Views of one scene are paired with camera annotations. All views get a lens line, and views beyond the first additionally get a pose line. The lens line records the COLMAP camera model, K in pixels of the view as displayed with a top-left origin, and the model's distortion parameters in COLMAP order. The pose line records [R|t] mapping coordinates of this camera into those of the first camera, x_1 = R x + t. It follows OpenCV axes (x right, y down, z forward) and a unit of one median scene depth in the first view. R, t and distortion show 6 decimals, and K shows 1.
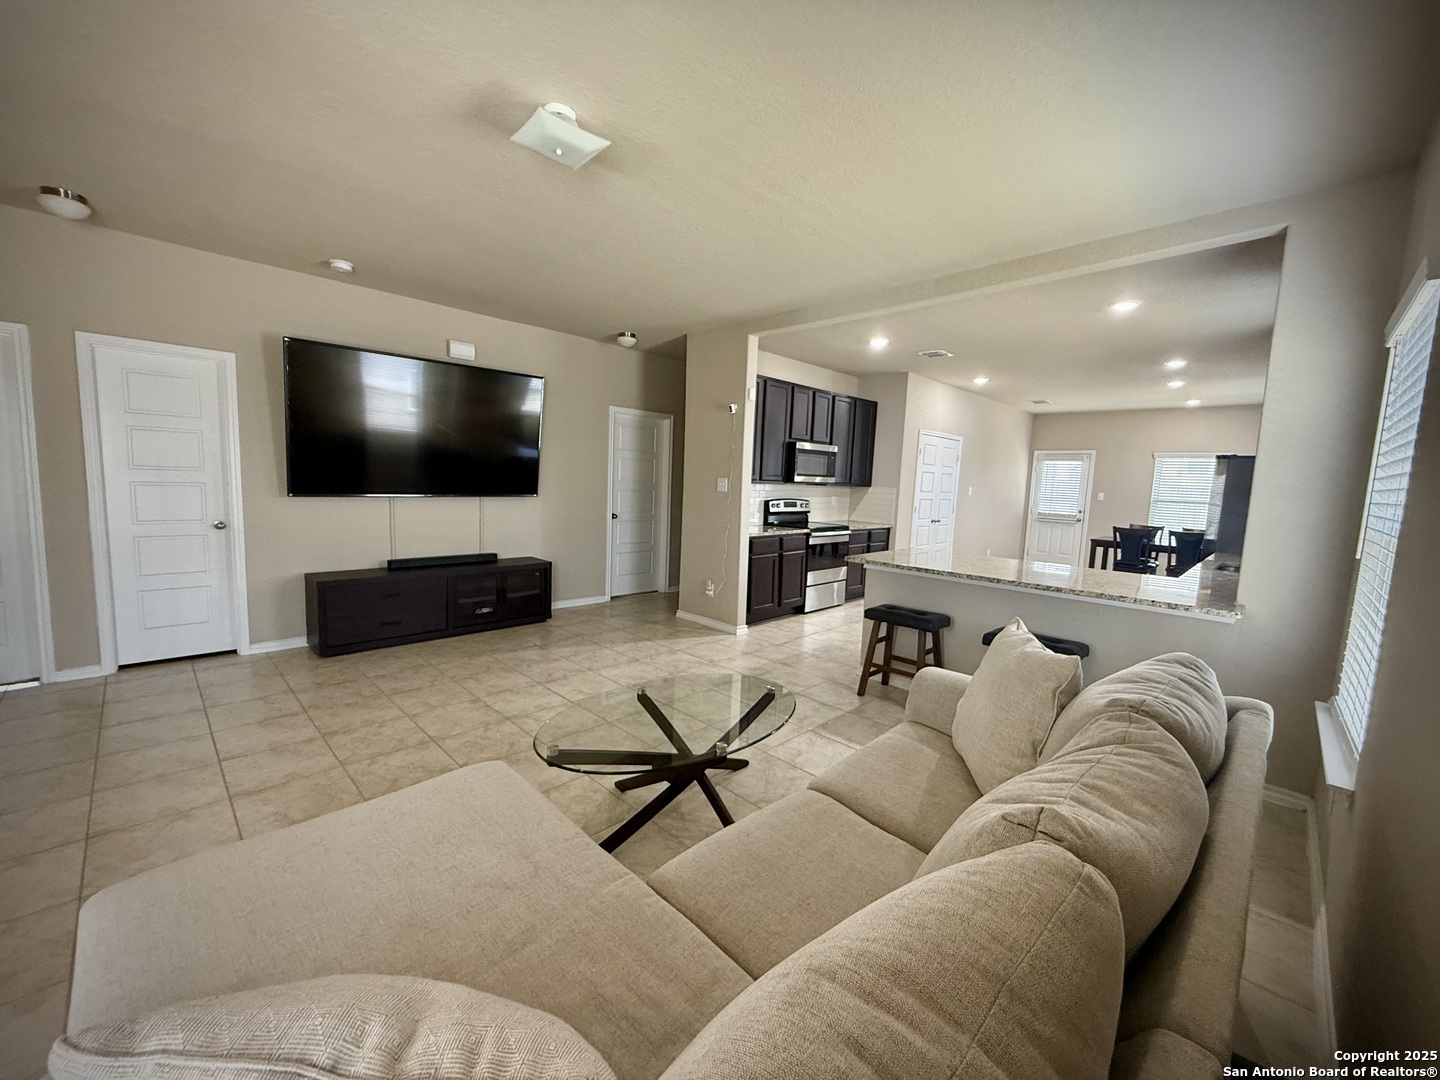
lens RADIAL K [[574.4, 0, 712.8], [0, 574.4, 539.2], [0, 0, 1]] dist [0.001842, -0.001073]
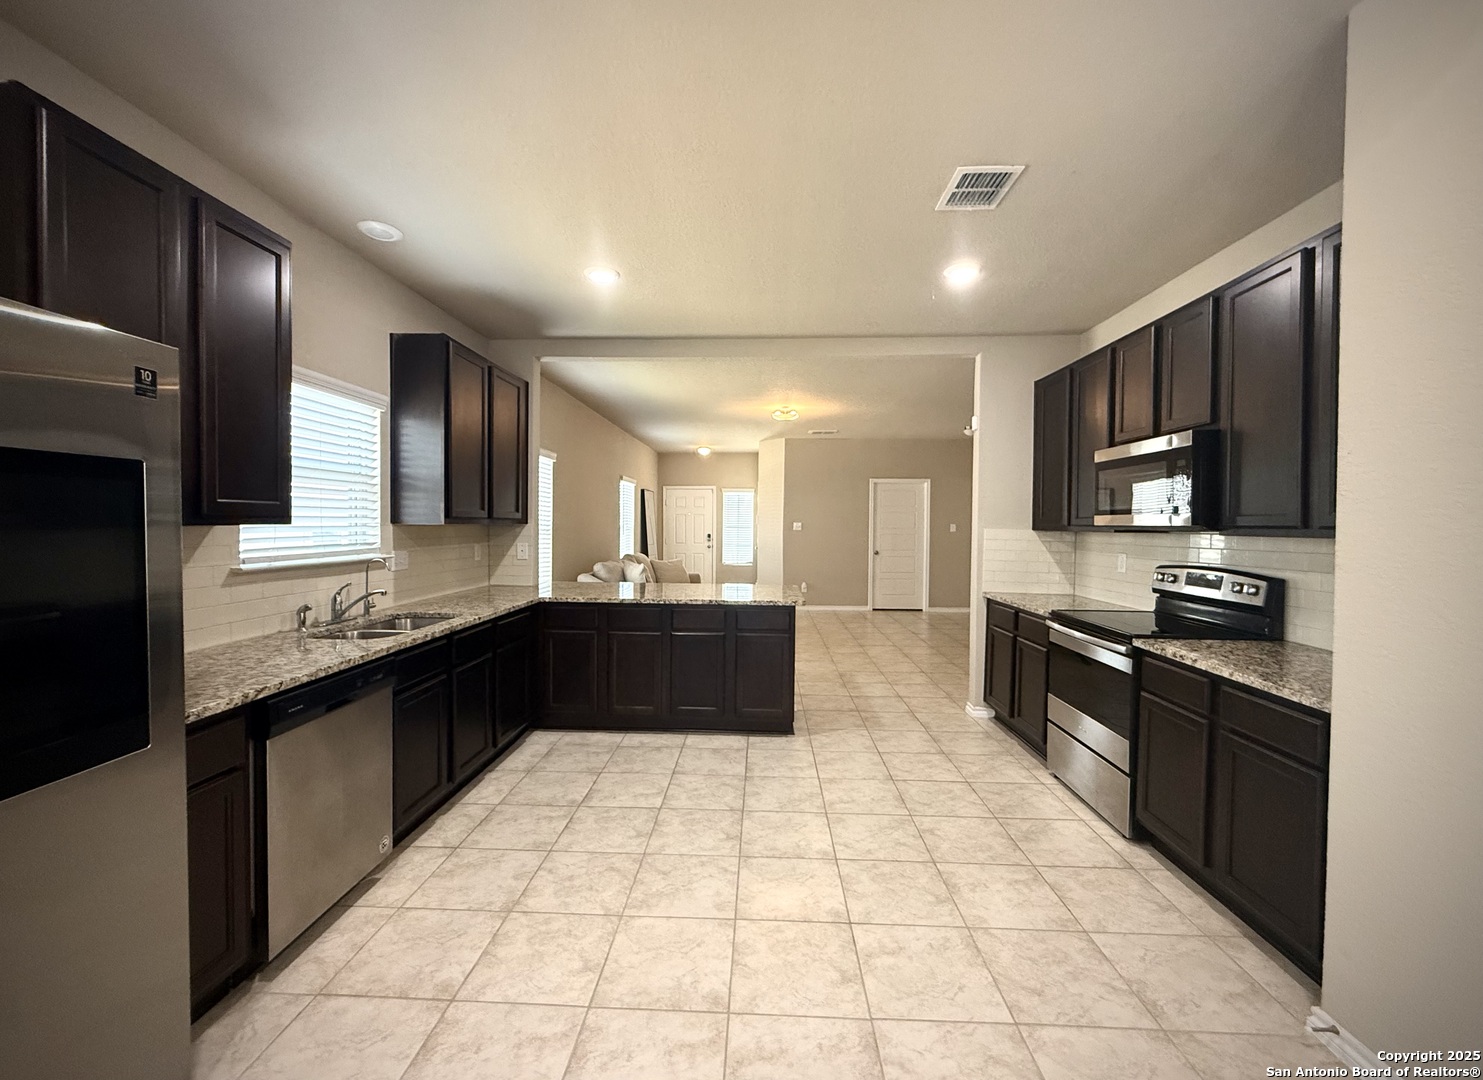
lens RADIAL K [[603.5, 0, 739.2], [0, 603.5, 538.6], [0, 0, 1]] dist [-0.002319, 0.000212]
pose [[-0.732084, -0.027121, -0.680674, 0.766709], [-0.109704, 0.990859, 0.078510, -0.097709], [0.672323, 0.132148, -0.728367, 1.198729]]
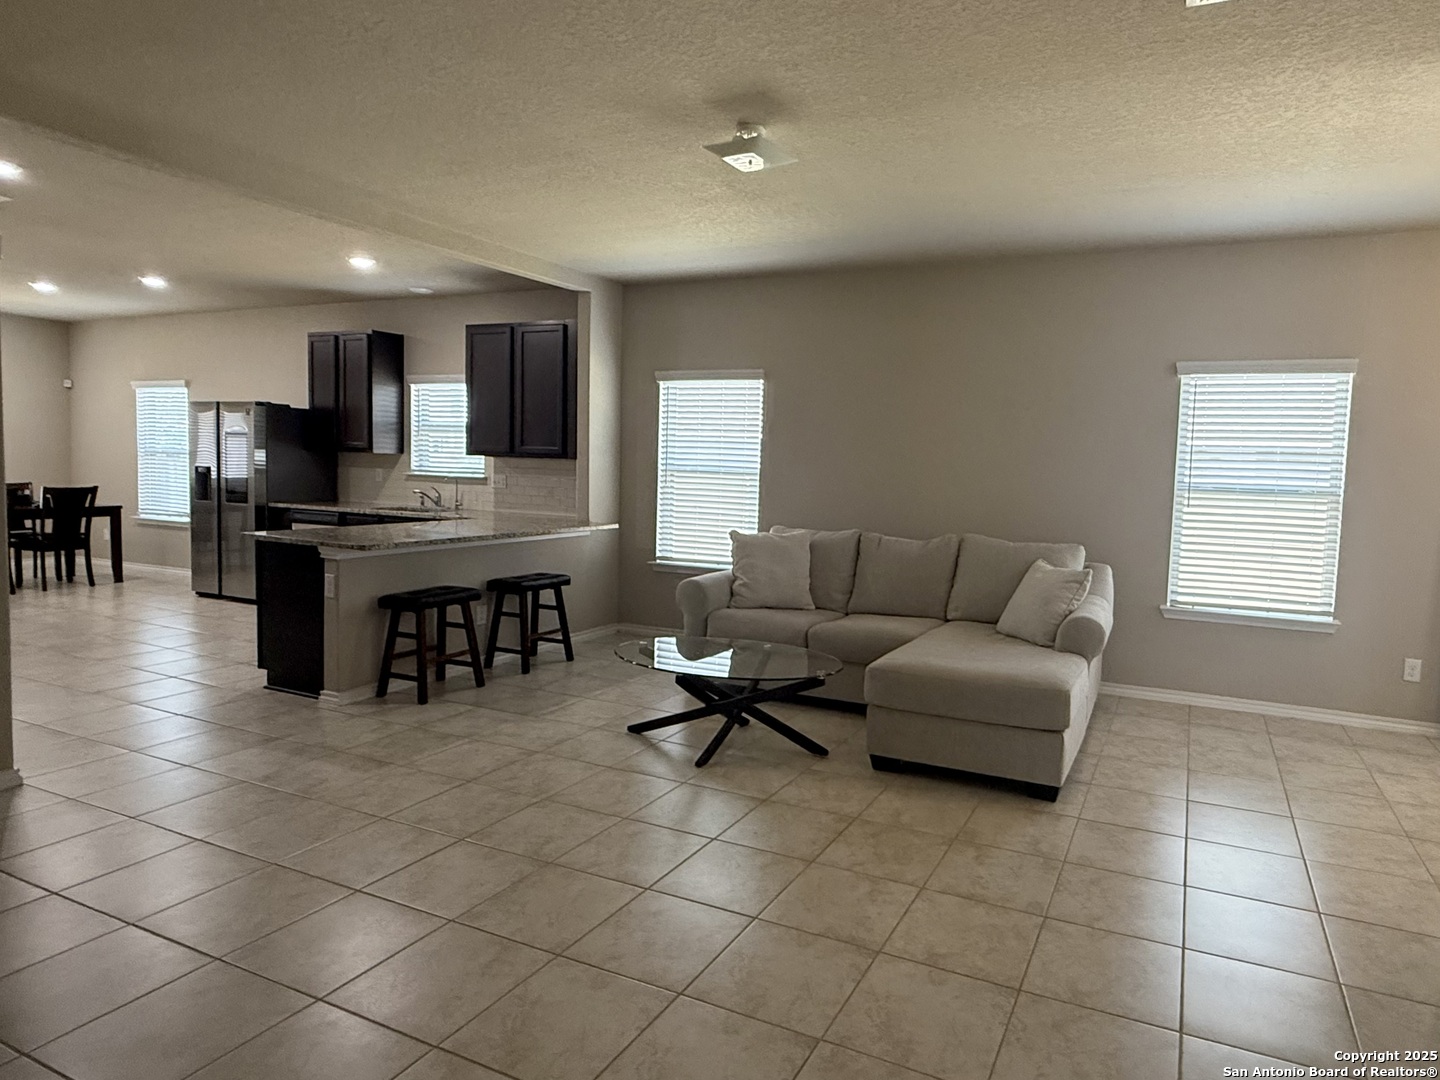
lens RADIAL K [[827.2, 0, 860.0], [0, 827.2, 515.7], [0, 0, 1]] dist [-0.002111, -0.000651]
pose [[-0.387476, -0.105691, 0.915801, -0.673958], [0.052354, 0.989280, 0.136322, -0.081417], [-0.920392, 0.100767, -0.377789, 0.538097]]
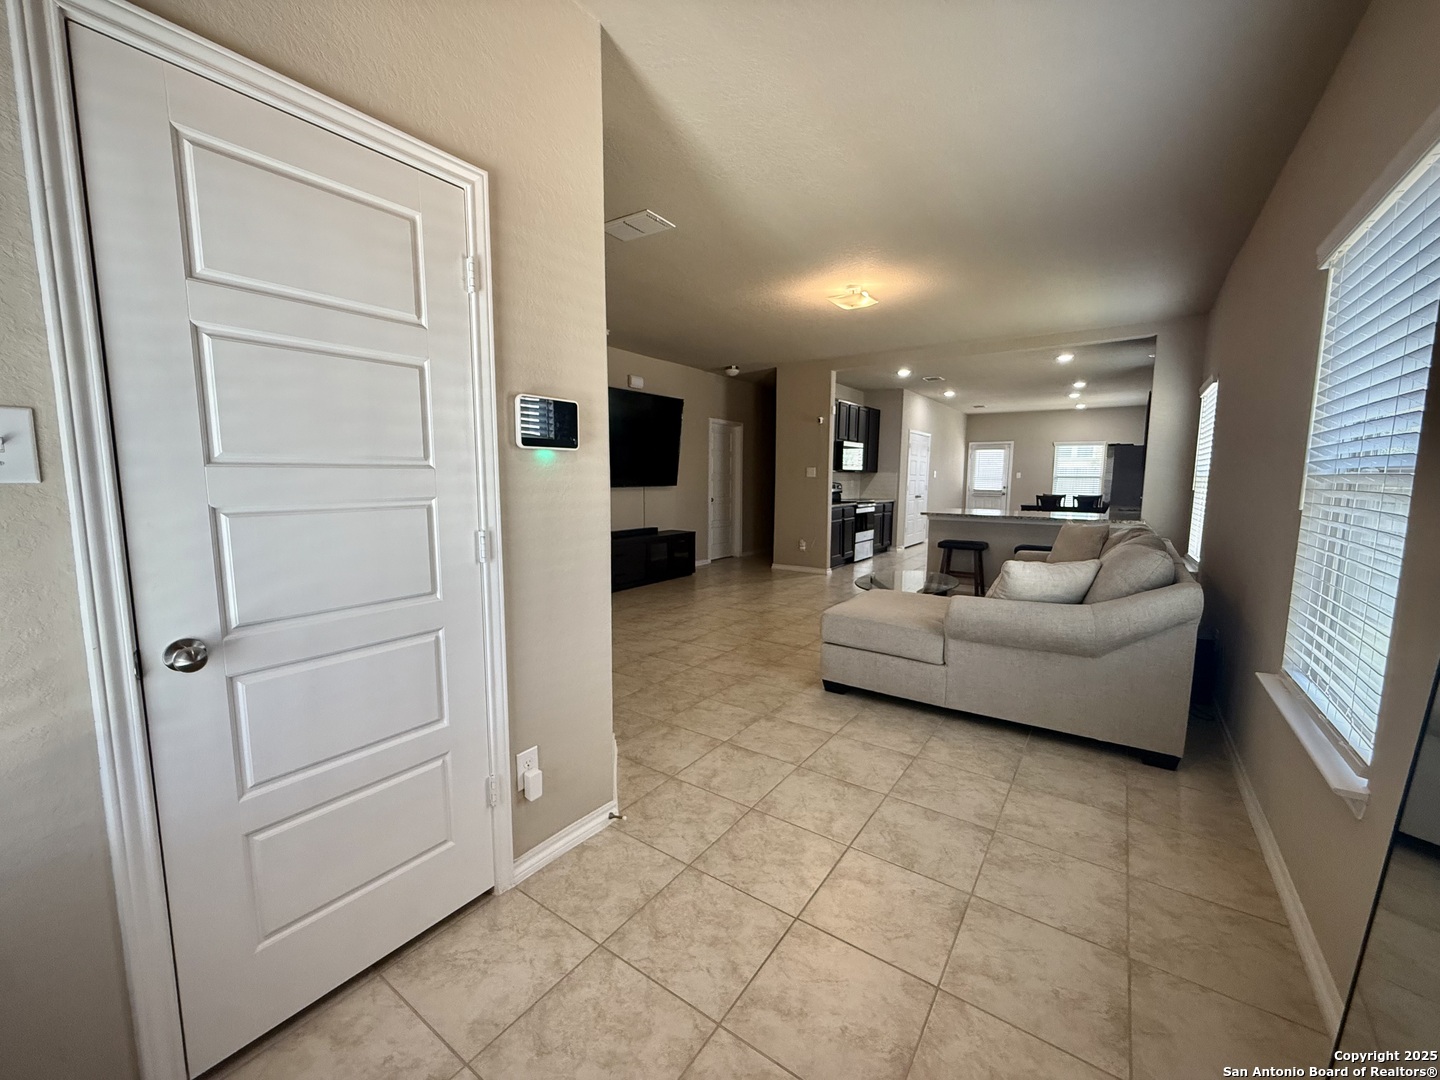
lens RADIAL K [[574.4, 0, 712.1], [0, 574.4, 542.2], [0, 0, 1]] dist [0.001842, -0.001073]
pose [[0.985439, -0.051187, 0.162139, -0.415828], [0.049171, 0.998655, 0.016422, 0.039237], [-0.162761, -0.008210, 0.986631, -0.343328]]
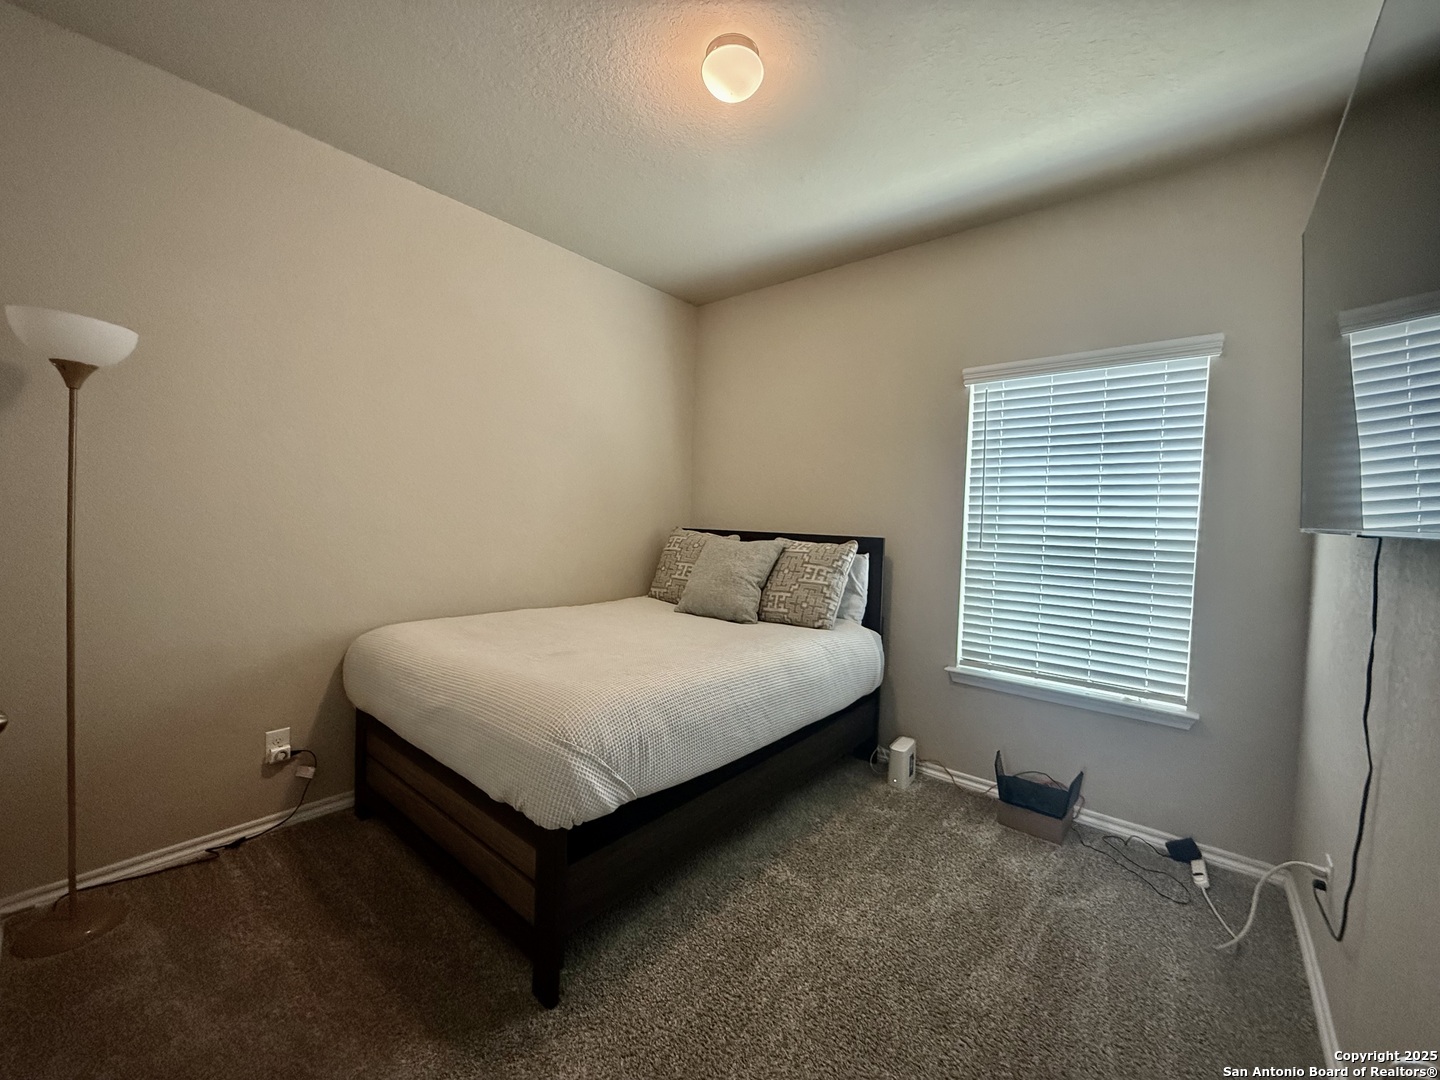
lens RADIAL K [[574.4, 0, 718.2], [0, 574.4, 534.6], [0, 0, 1]] dist [0.001842, -0.001073]
pose [[-0.068742, -0.073106, 0.994952, -0.039734], [0.076945, 0.993952, 0.078349, -0.051862], [-0.994663, 0.081942, -0.062701, 0.599160]]
